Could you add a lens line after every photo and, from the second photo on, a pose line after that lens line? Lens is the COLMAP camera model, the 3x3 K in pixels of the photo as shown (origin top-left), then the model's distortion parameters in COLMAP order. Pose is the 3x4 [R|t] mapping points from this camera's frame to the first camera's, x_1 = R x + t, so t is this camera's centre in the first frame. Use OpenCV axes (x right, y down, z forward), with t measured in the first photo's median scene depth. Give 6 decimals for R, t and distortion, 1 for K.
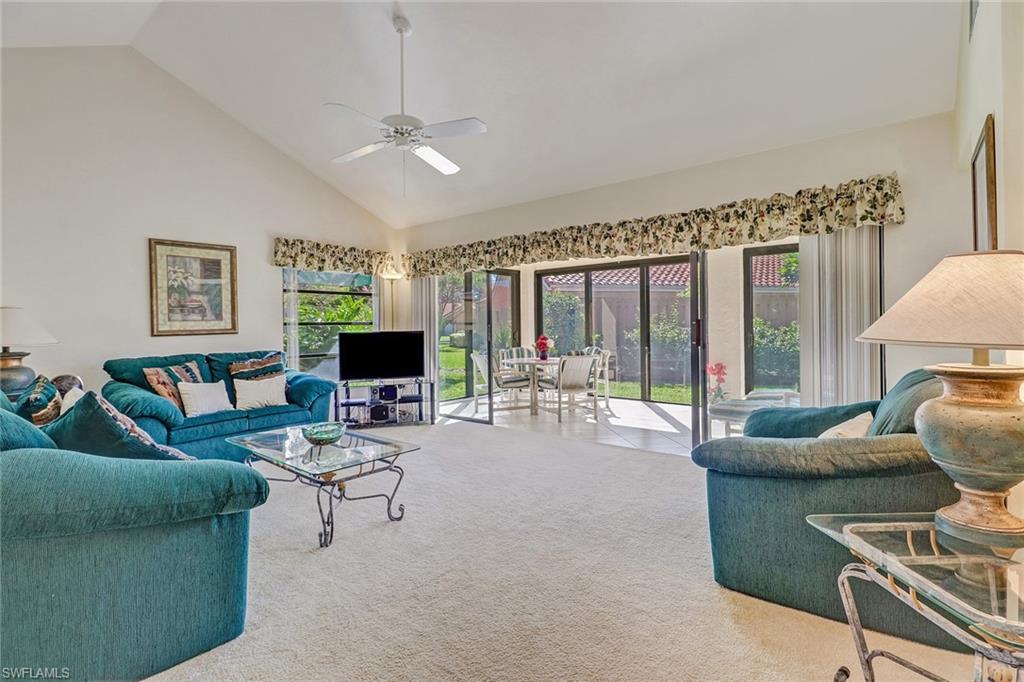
lens RADIAL K [[489.2, 0, 510.6], [0, 489.2, 337.8], [0, 0, 1]] dist [-0.005825, -0.007134]
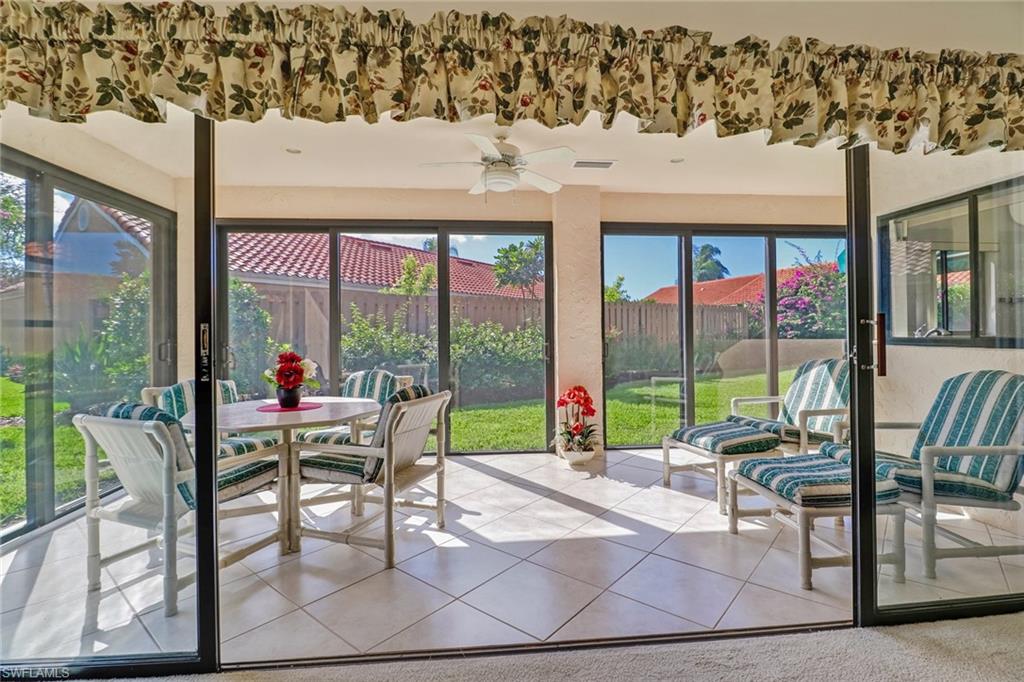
lens RADIAL K [[489.2, 0, 513.4], [0, 489.2, 329.9], [0, 0, 1]] dist [-0.005825, -0.007134]
pose [[0.713645, 0.006695, 0.700476, -0.121906], [0.013554, 0.999635, -0.023364, -0.014366], [-0.700376, 0.026168, 0.713294, 0.710110]]
